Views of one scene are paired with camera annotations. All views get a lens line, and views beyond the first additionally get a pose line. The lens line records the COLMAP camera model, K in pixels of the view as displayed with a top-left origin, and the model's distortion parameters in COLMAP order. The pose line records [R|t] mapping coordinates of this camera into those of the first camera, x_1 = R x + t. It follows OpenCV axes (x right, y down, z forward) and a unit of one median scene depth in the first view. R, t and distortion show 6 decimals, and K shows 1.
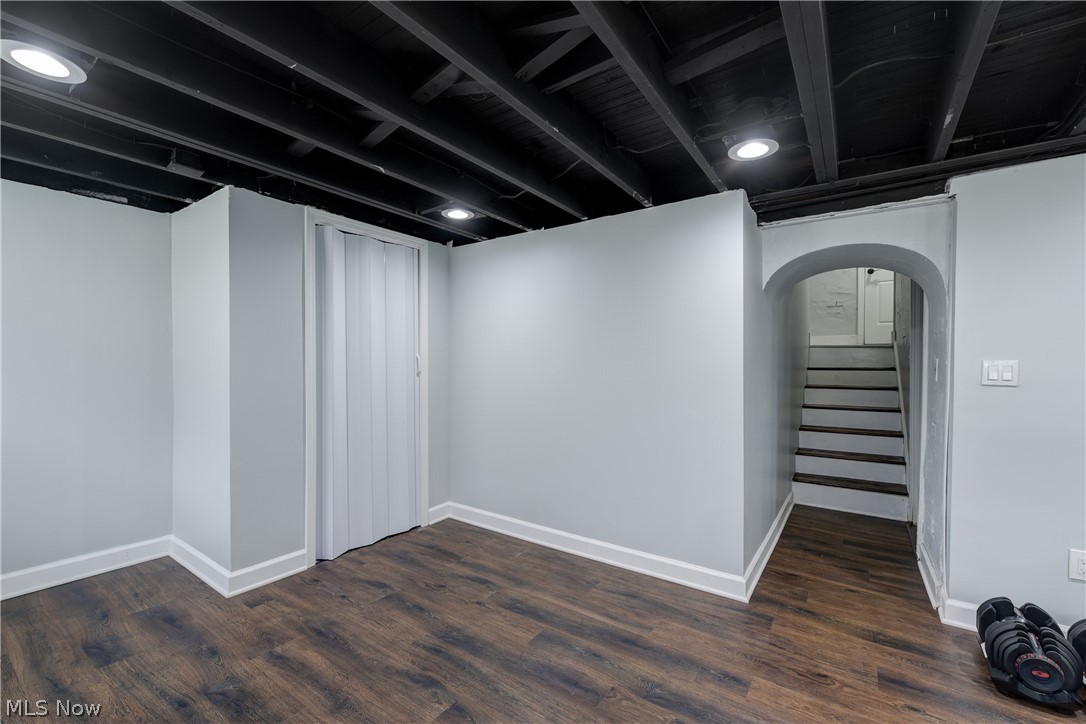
lens RADIAL K [[460.1, 0, 543.0], [0, 460.1, 362.0], [0, 0, 1]] dist [-0.000366, -0.000168]
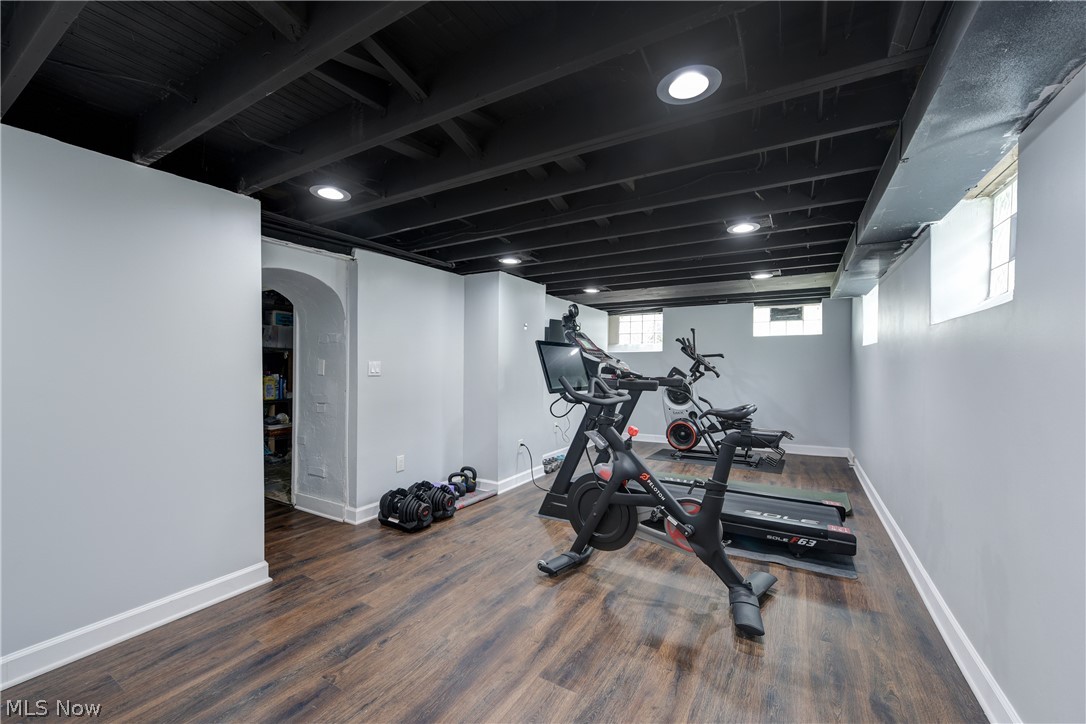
lens RADIAL K [[430.7, 0, 543.0], [0, 430.7, 362.0], [0, 0, 1]] dist [-0.002226, -0.000353]
pose [[-0.068929, -0.002025, 0.997620, -0.680421], [-0.008970, 0.999959, 0.001410, -0.009922], [-0.997581, -0.008852, -0.068944, 0.458564]]
